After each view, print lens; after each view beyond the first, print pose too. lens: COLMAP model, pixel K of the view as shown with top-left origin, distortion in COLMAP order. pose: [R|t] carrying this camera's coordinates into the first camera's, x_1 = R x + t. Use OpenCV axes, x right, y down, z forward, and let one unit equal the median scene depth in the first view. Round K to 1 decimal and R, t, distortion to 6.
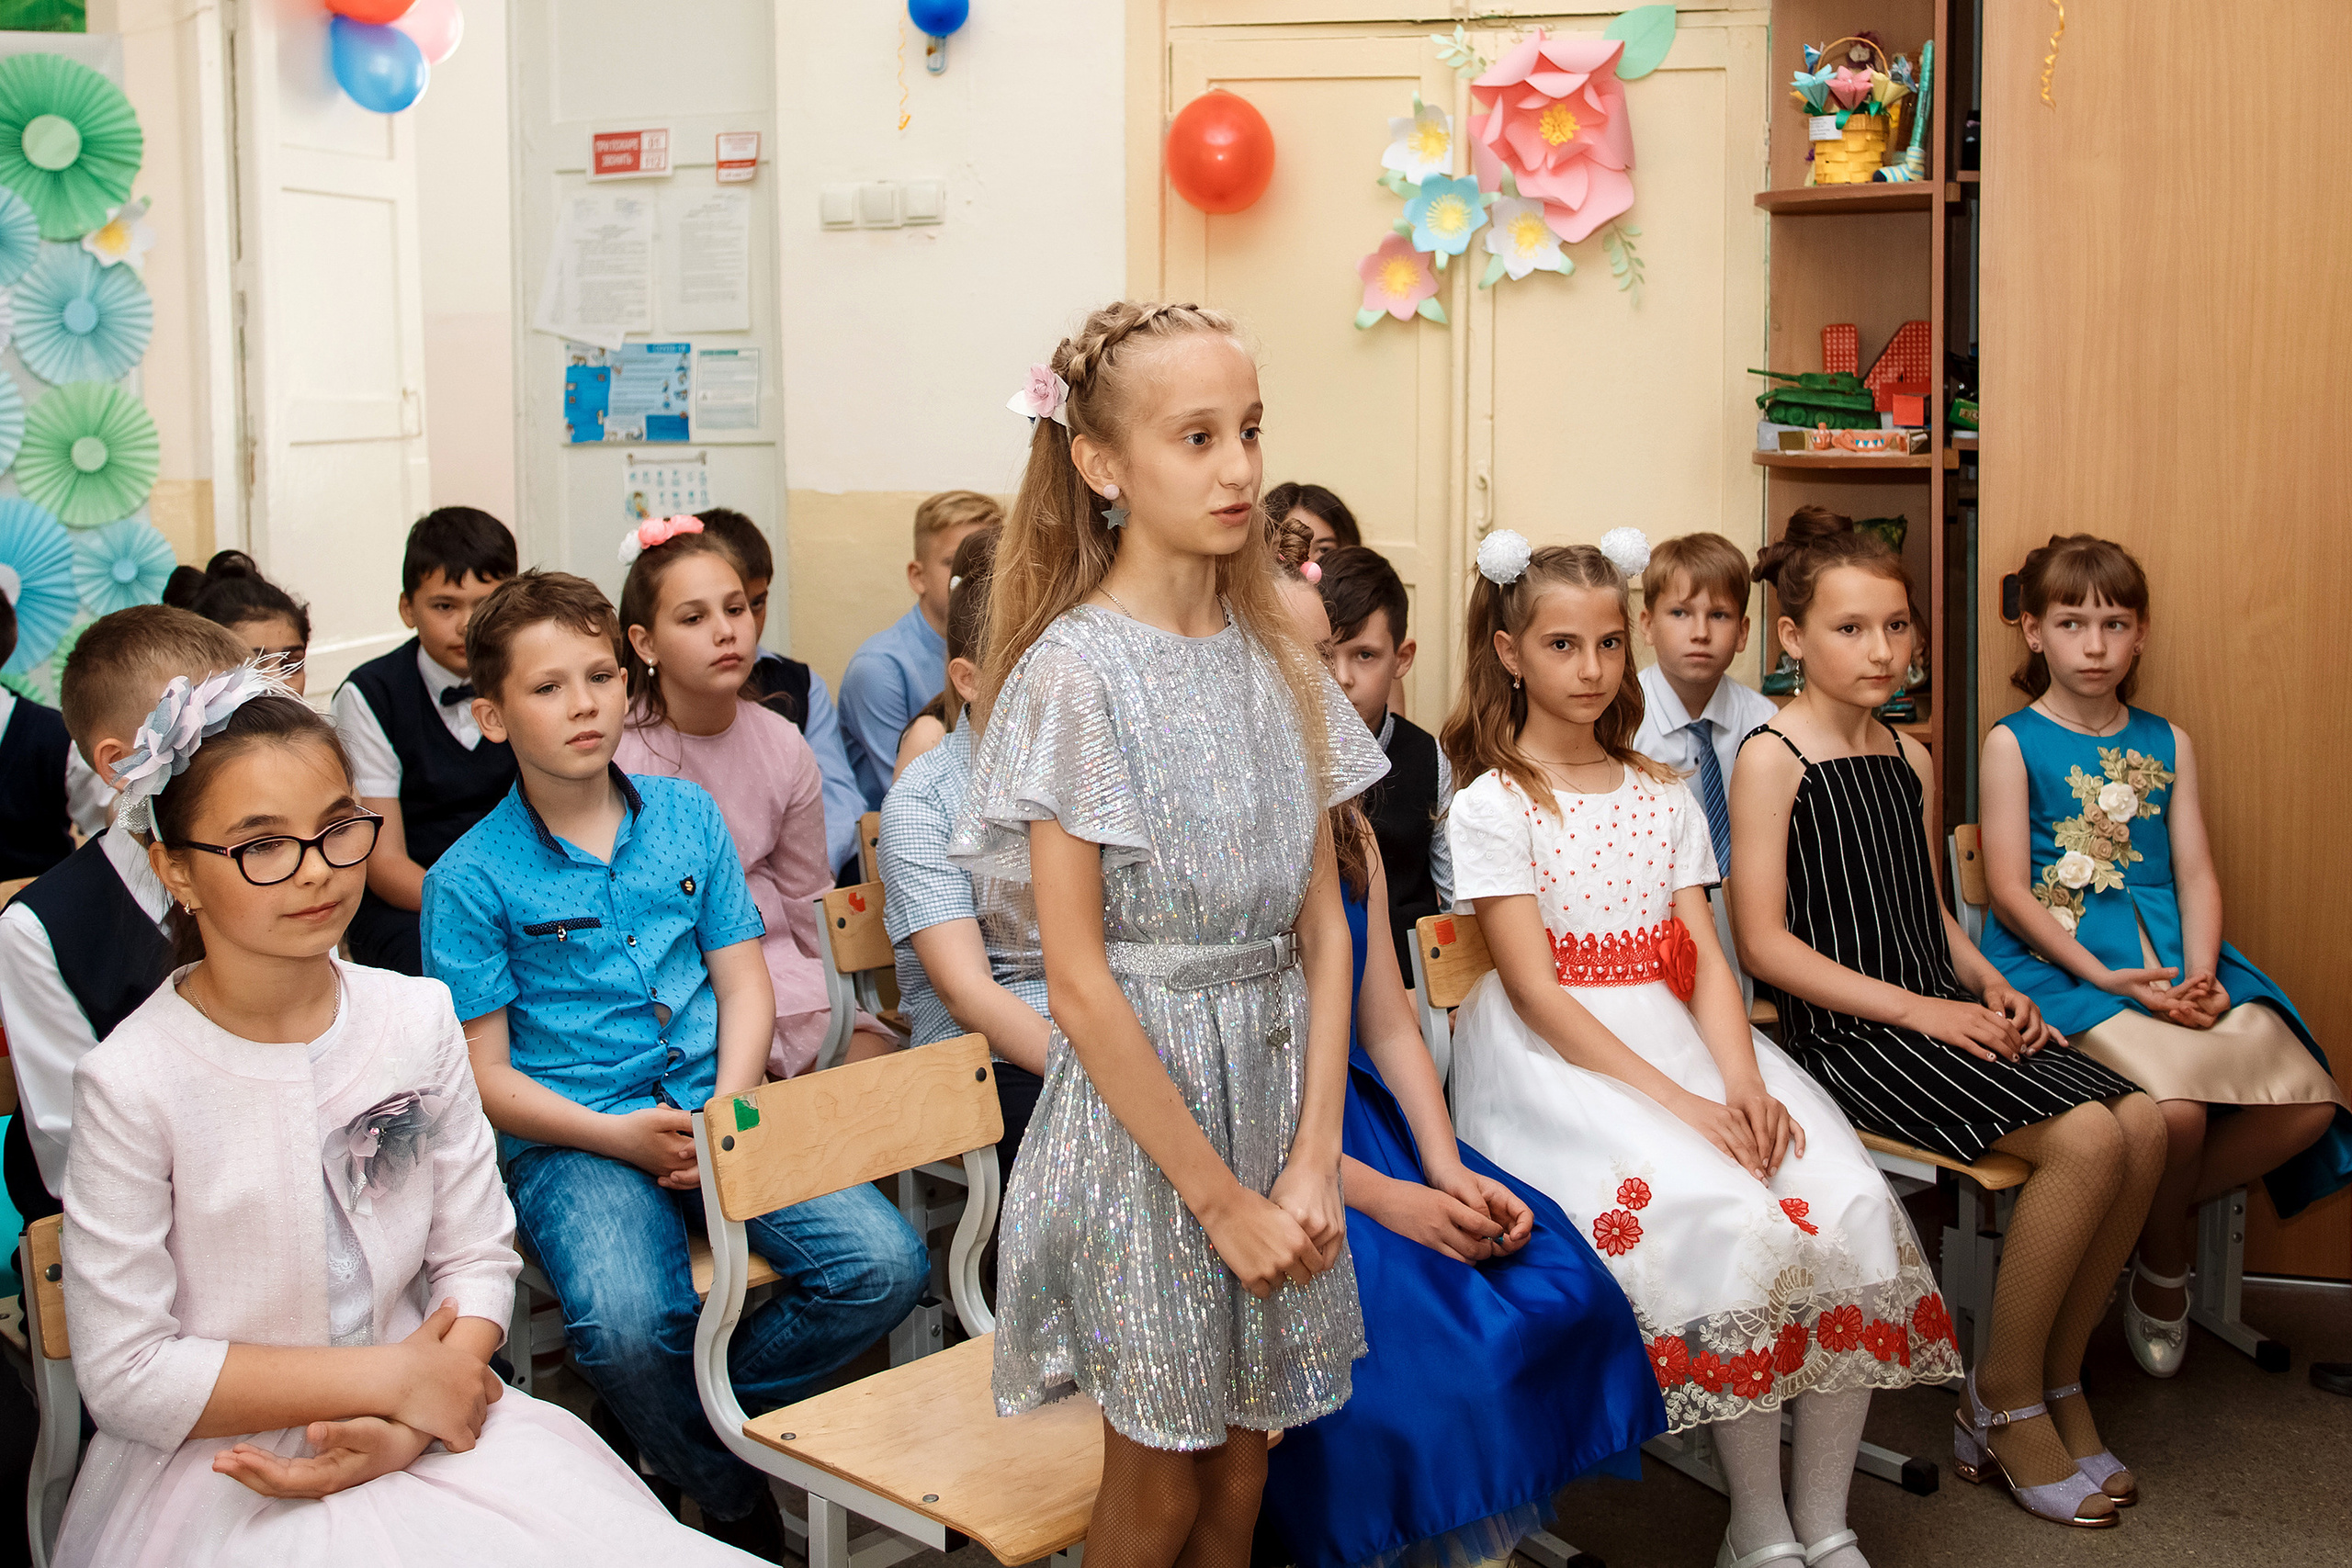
lens RADIAL K [[2639.4, 0, 1179.4], [0, 2639.4, 481.0], [0, 0, 1]] dist [-0.017681, 0.000000]
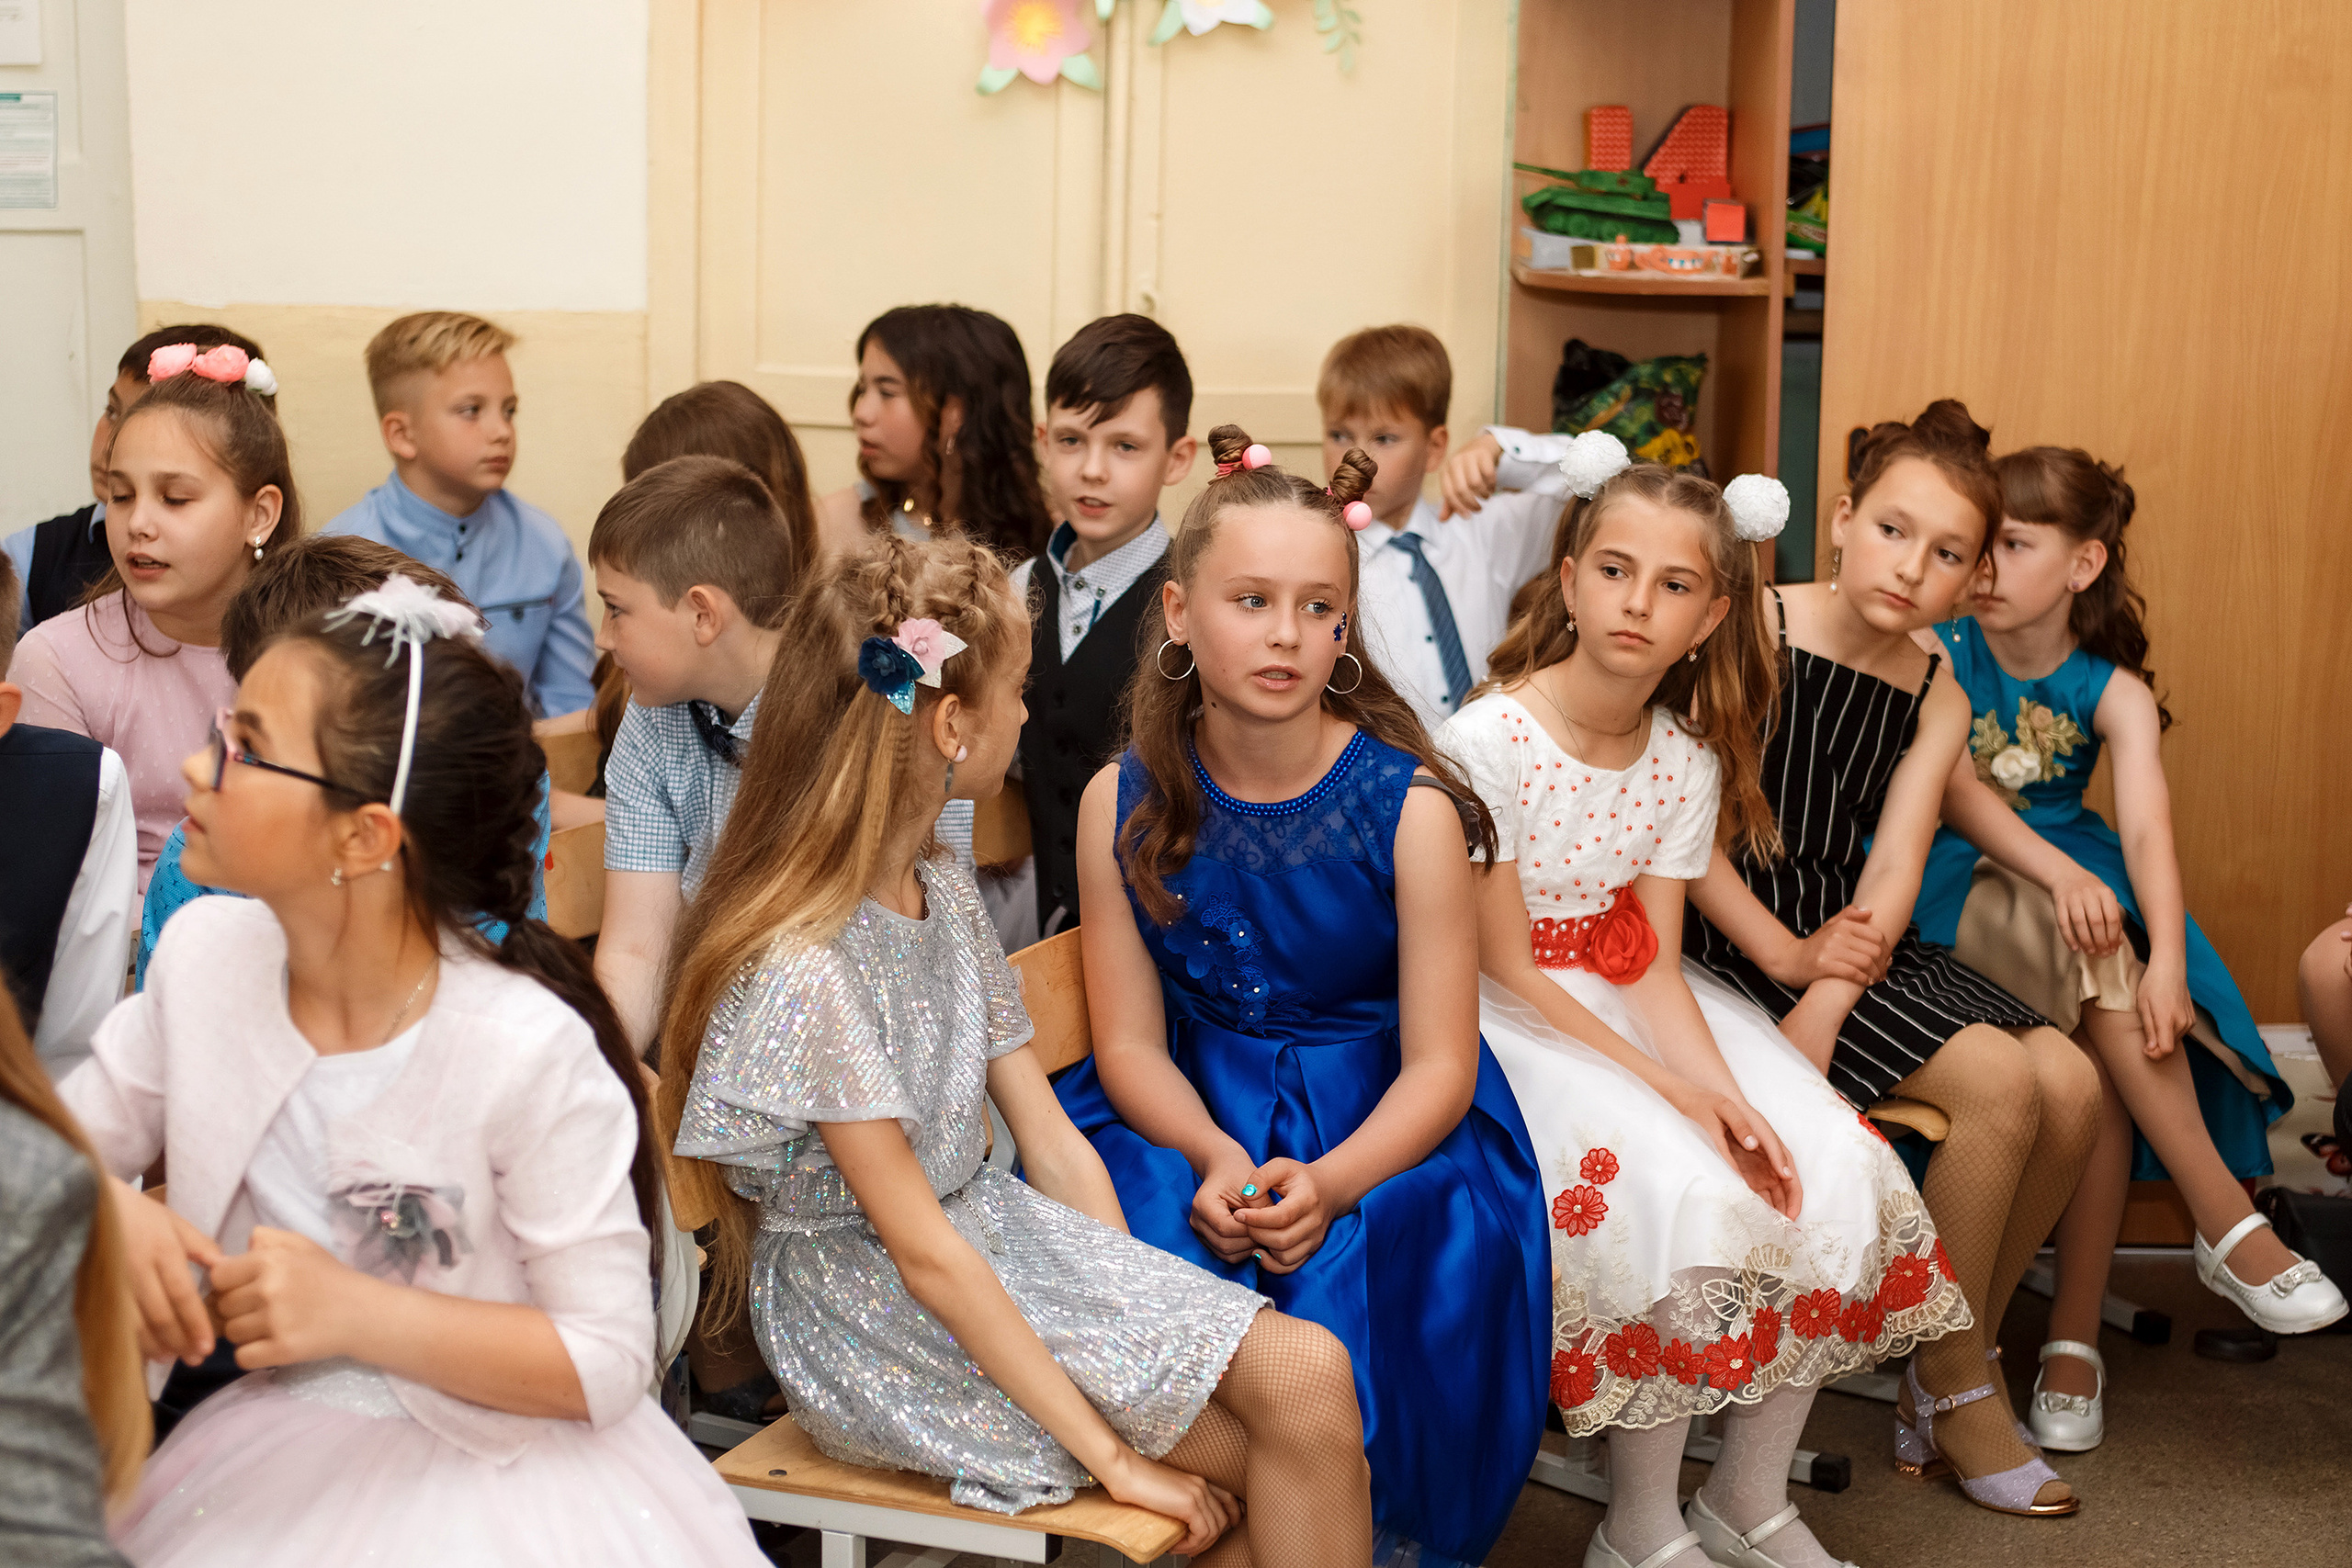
lens RADIAL K [[3873.2, 0, 1288.0], [0, 3873.2, 695.4], [0, 0, 1]] dist [-0.005002, 0.000000]
pose [[0.956810, -0.019665, 0.290047, -0.150304], [-0.012423, 0.994032, 0.108378, -0.007278], [-0.290447, -0.107300, 0.950856, -0.074333]]
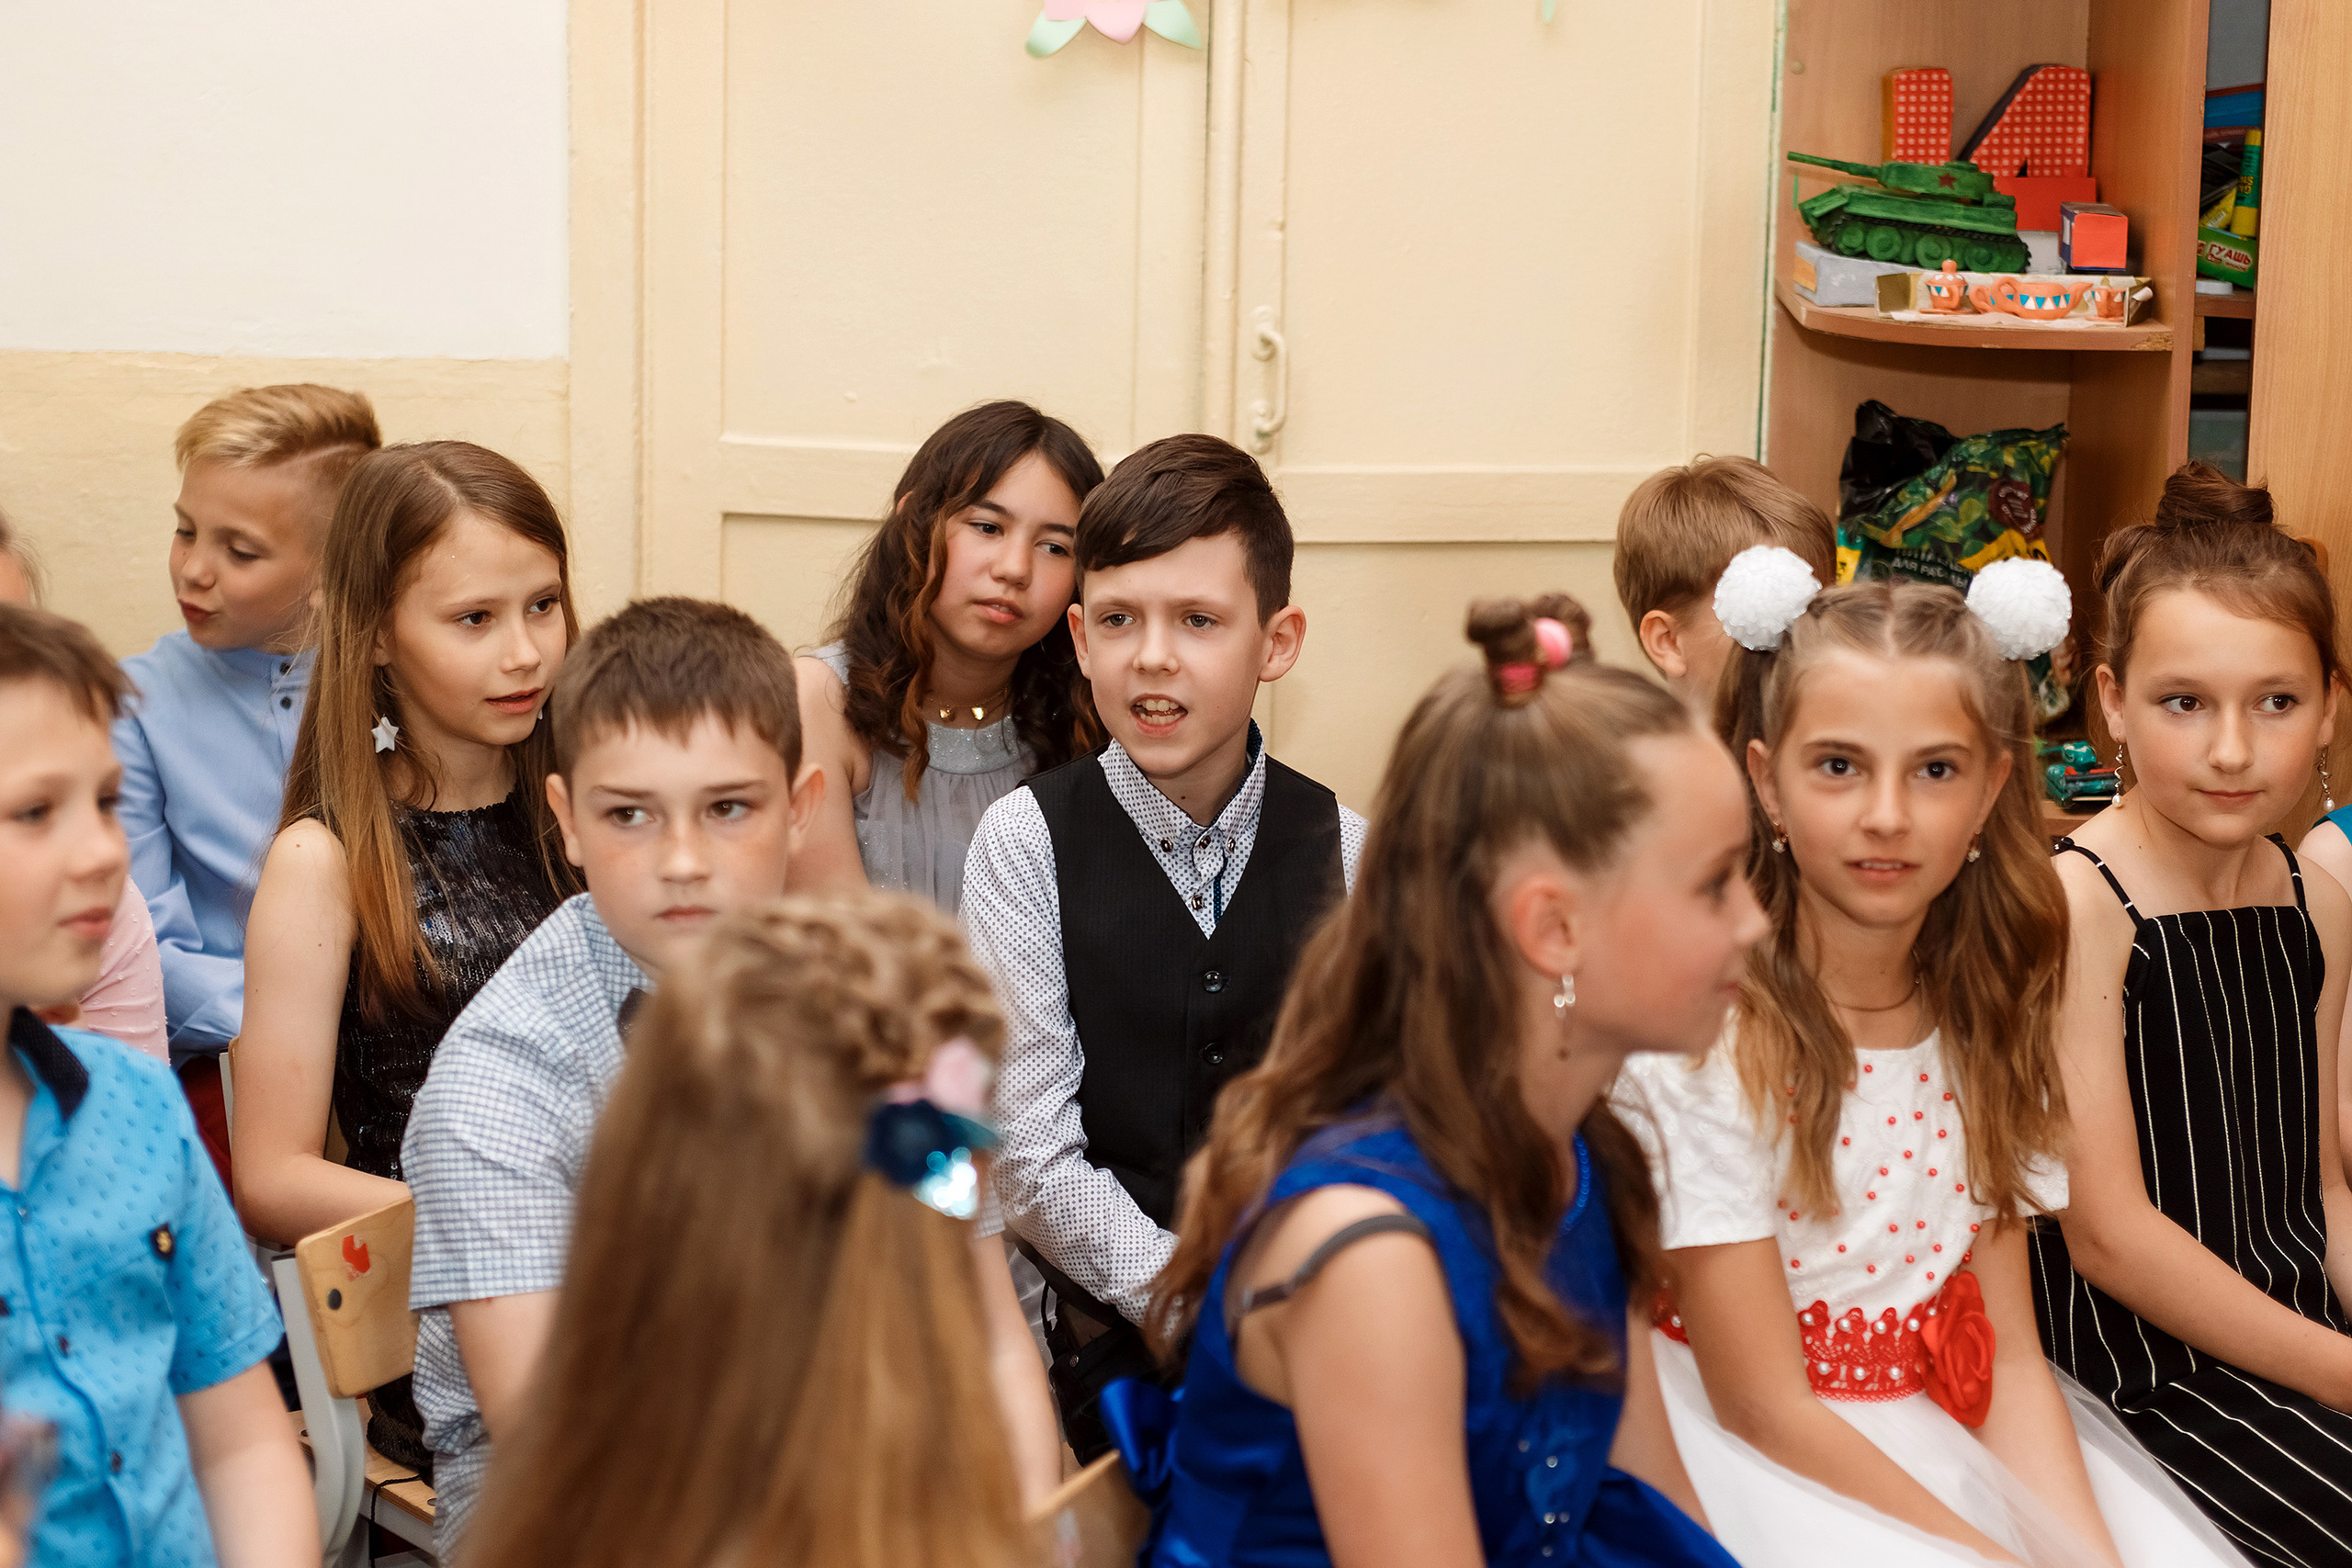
lens RADIAL K [[4534.2, 0, 1202.5], [0, 4534.2, 765.4], [0, 0, 1]] dist [-0.005019, 0.000000]
pose [[0.969432, -0.023148, 0.244265, -0.110338], [-0.008300, 0.991876, 0.126940, -0.028178], [-0.245219, -0.125087, 0.961364, 0.086851]]
